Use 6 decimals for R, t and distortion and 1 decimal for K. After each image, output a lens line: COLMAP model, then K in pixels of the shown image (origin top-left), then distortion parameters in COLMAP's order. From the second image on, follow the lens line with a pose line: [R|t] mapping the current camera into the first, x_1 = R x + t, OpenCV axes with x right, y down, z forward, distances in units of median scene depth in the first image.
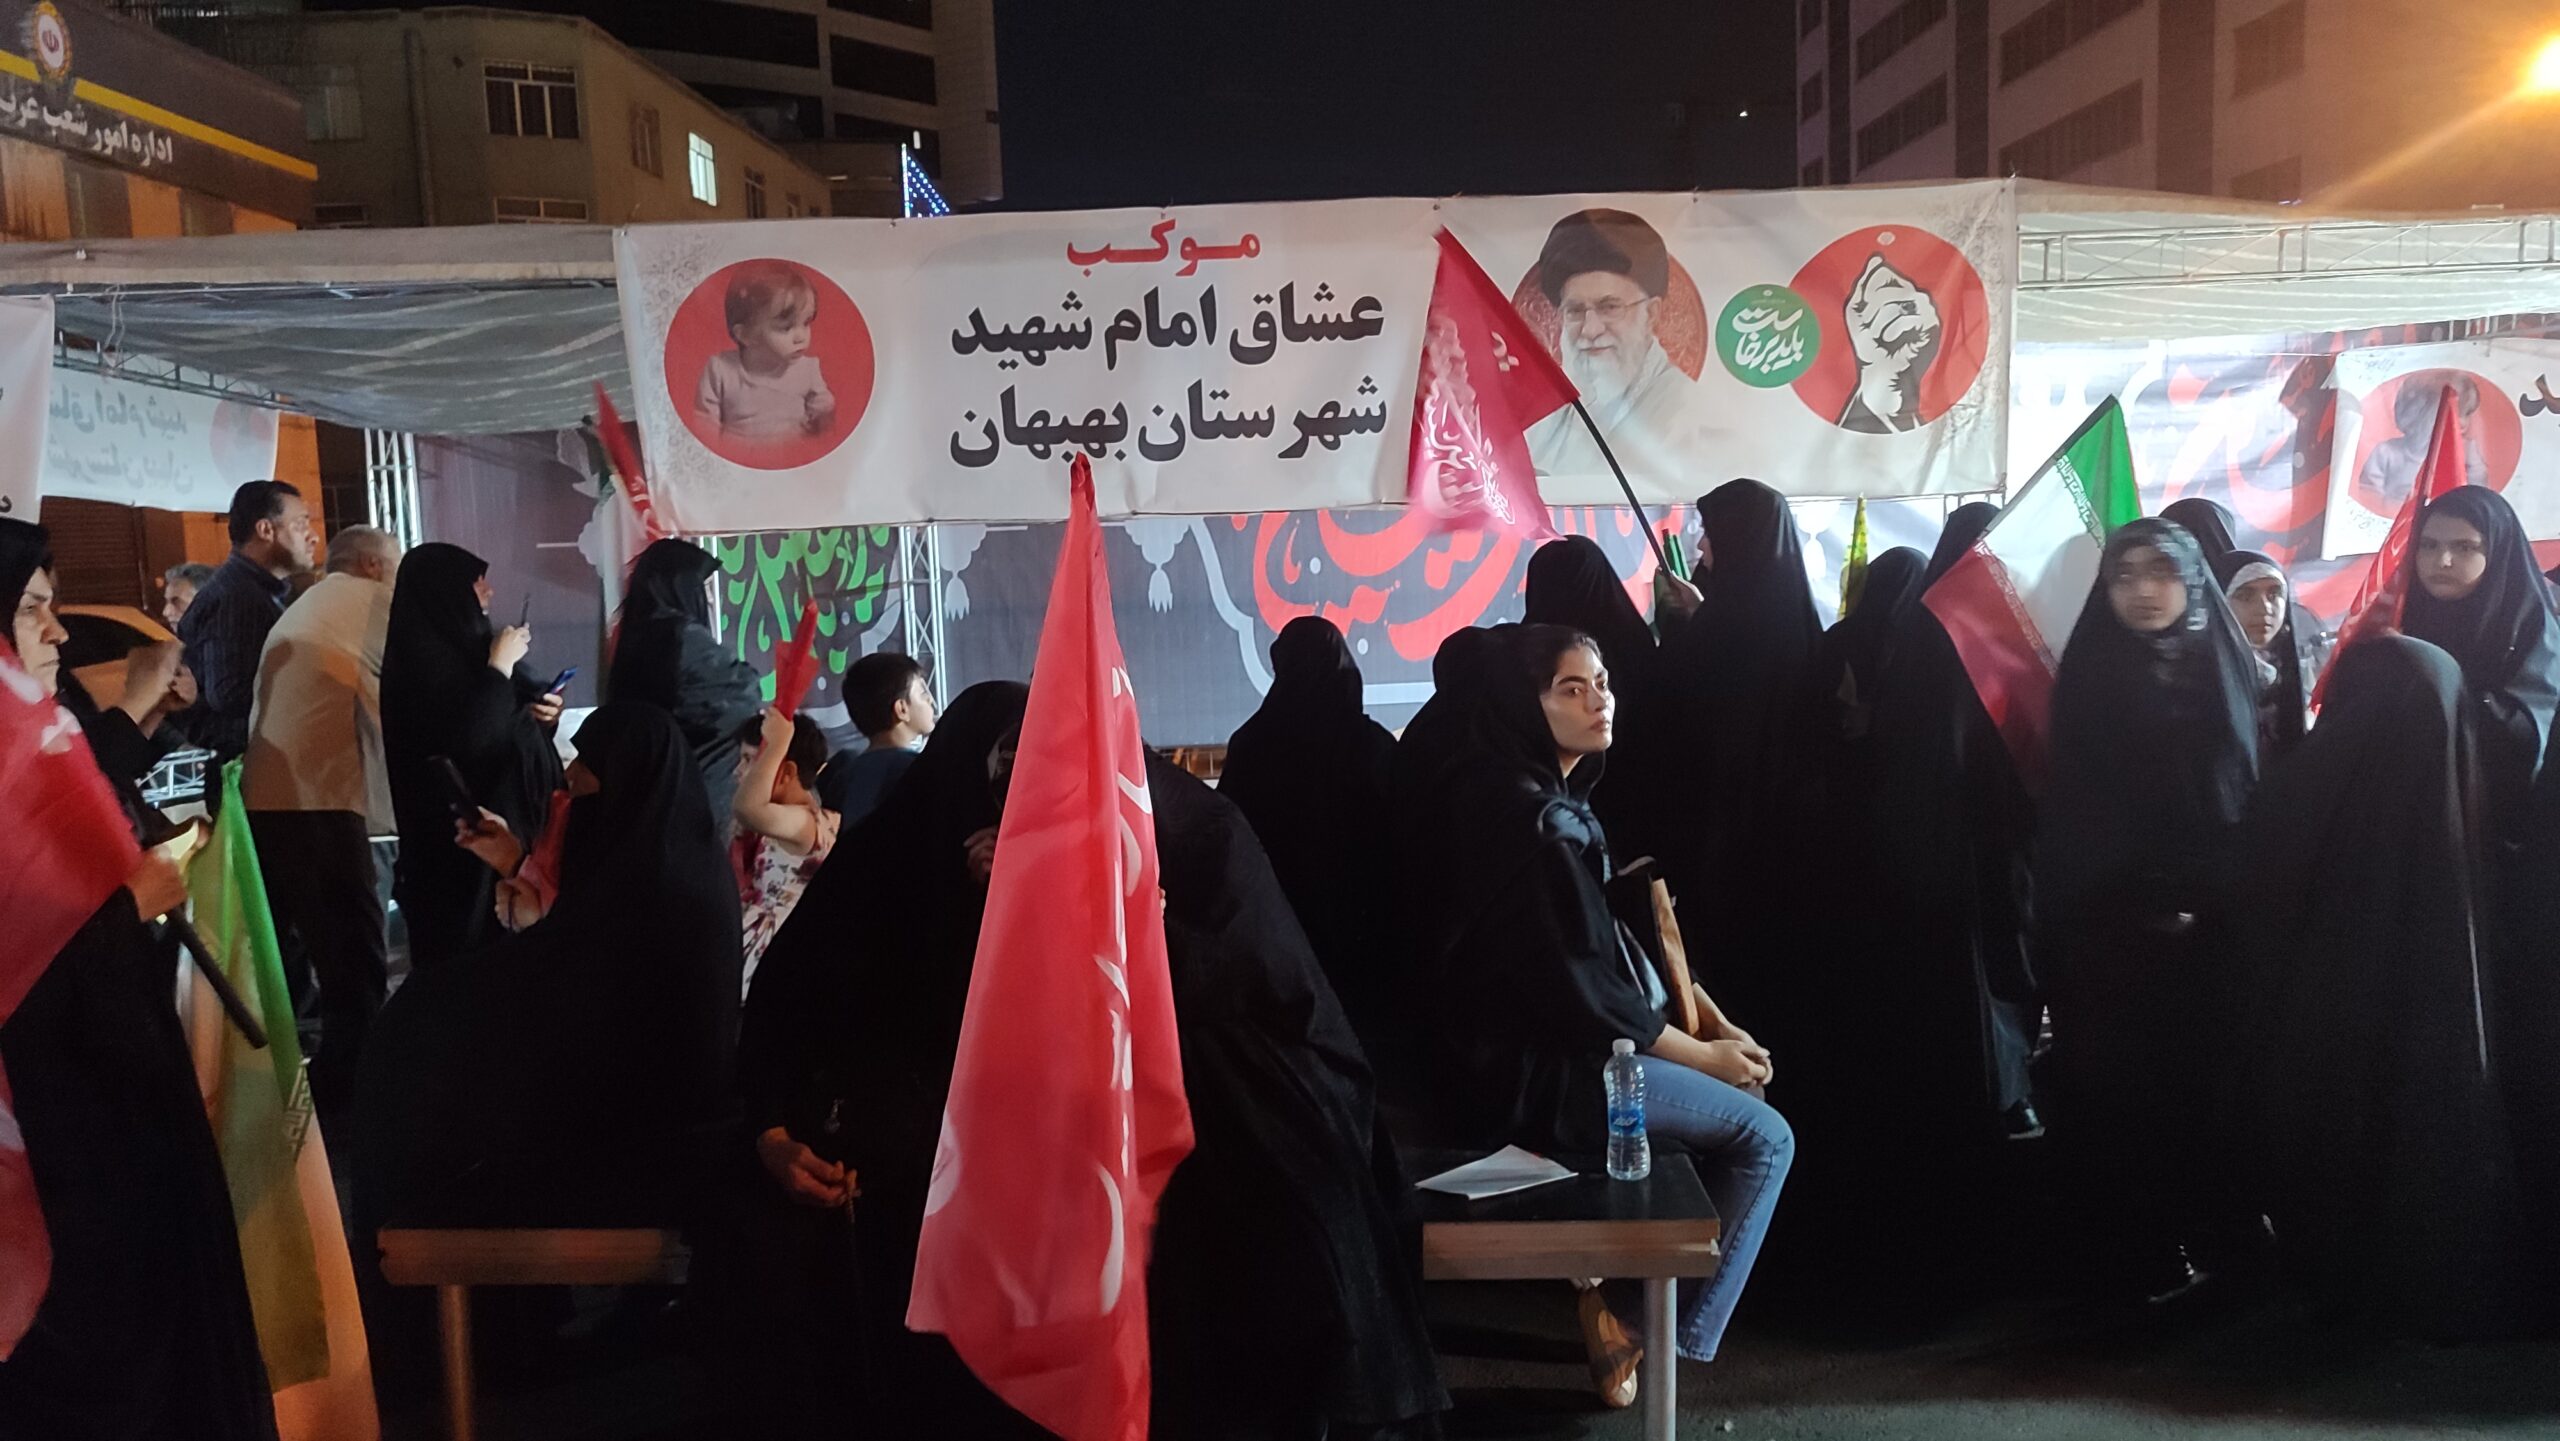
lens RADIAL K [[1894.6, 0, 1303.3], [0, 1894.6, 721.9], [0, 0, 1]] dist [-0.004809, -0.002813]
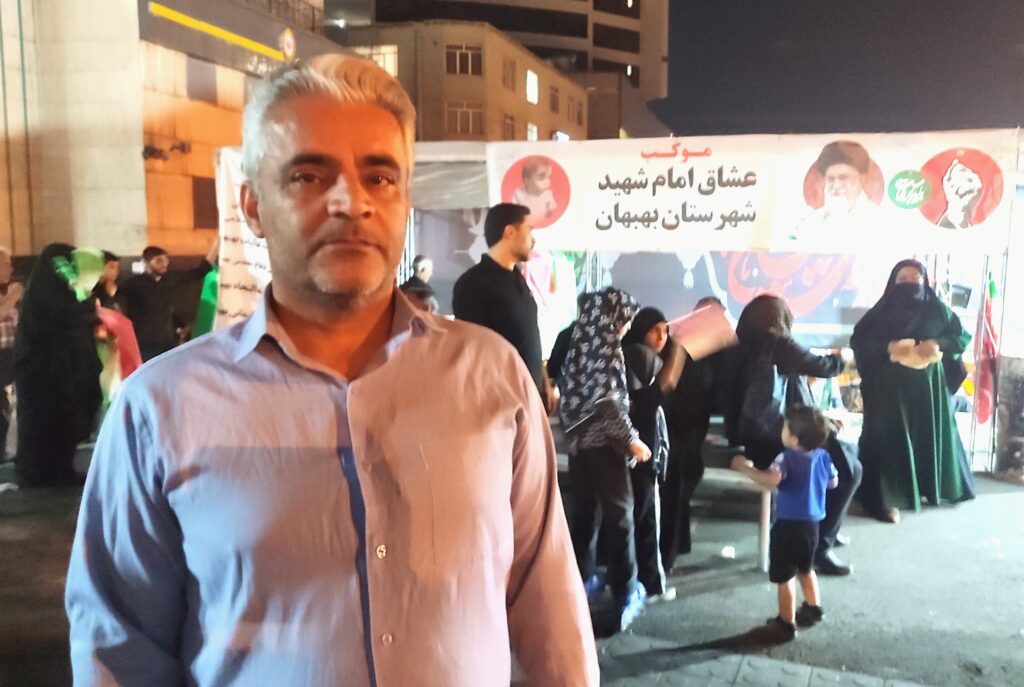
lens RADIAL K [[901.0, 0, 518.4], [0, 901.0, 347.0], [0, 0, 1]] dist [0.021955, -0.023147]
pose [[0.951299, 0.072733, -0.299565, 0.118828], [-0.071529, 0.997326, 0.014998, 0.025841], [0.299855, 0.007160, 0.953958, -0.305177]]
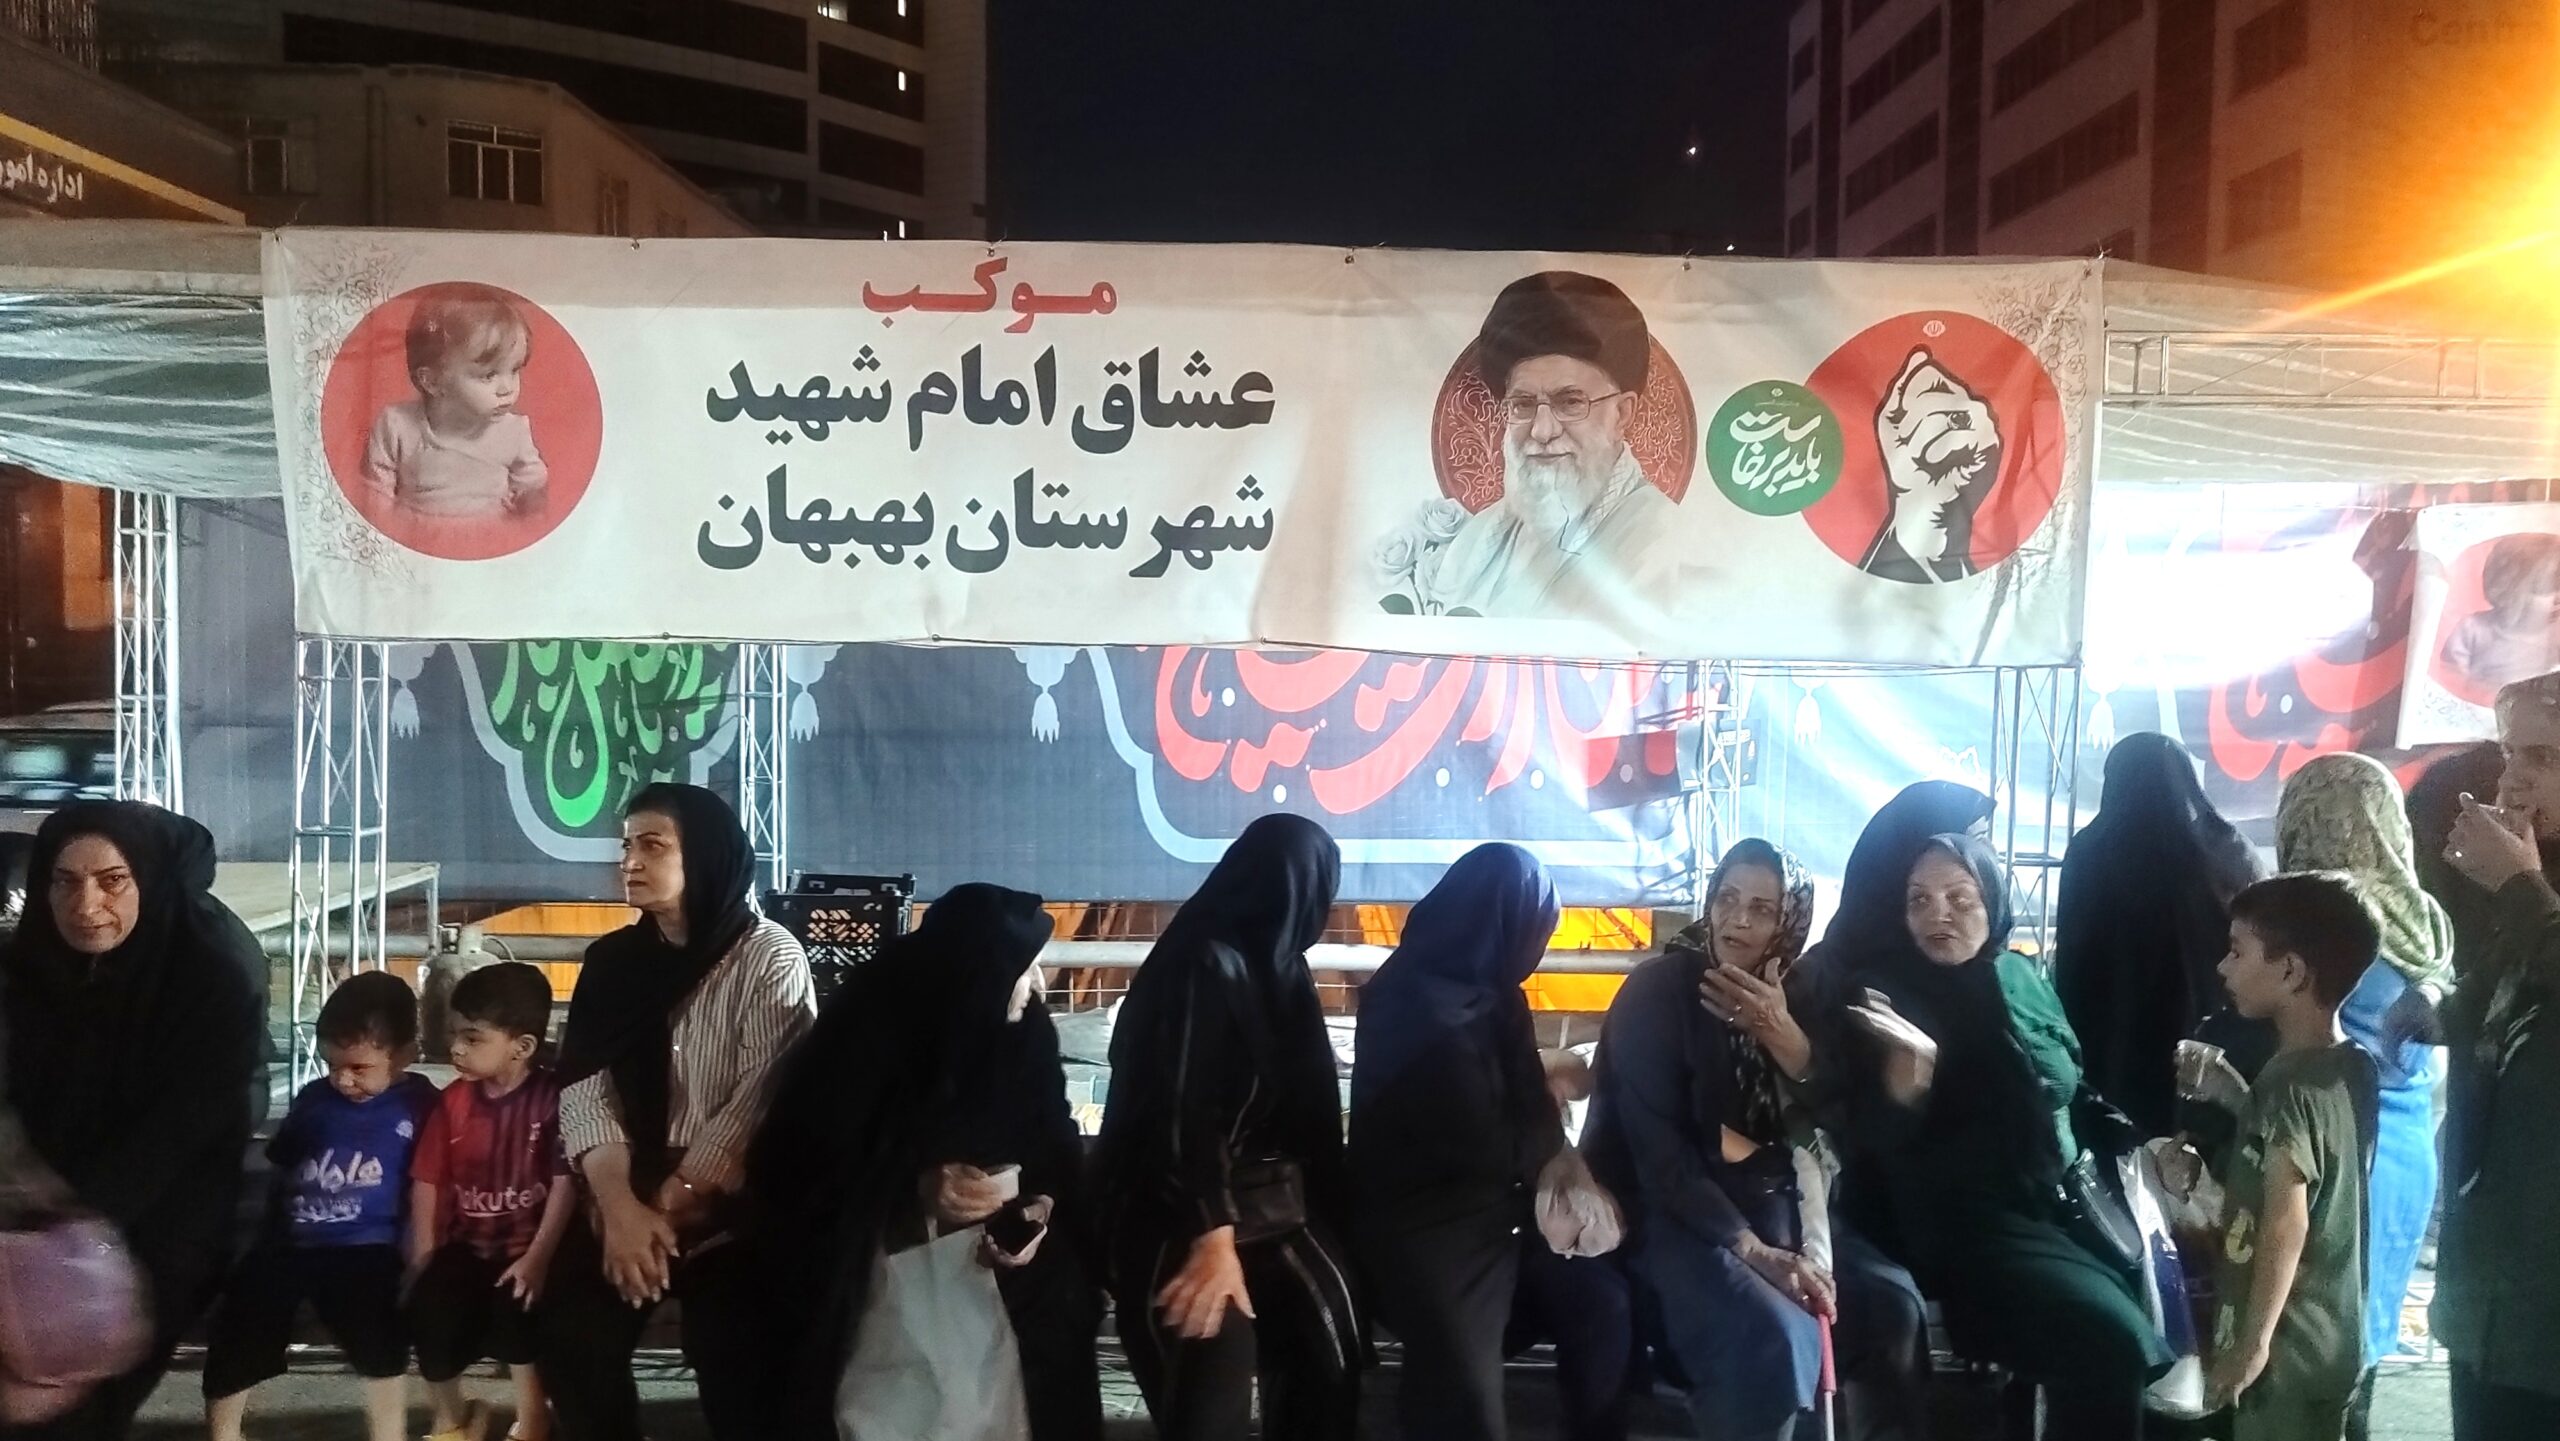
lens RADIAL K [[1894.6, 0, 1330.0], [0, 1894.6, 742.2], [0, 0, 1]] dist [-0.004809, -0.002813]
pose [[0.998550, 0.045168, 0.029301, 0.047678], [-0.043761, 0.997935, -0.047018, -0.040556], [-0.031364, 0.045667, 0.998464, 0.239778]]
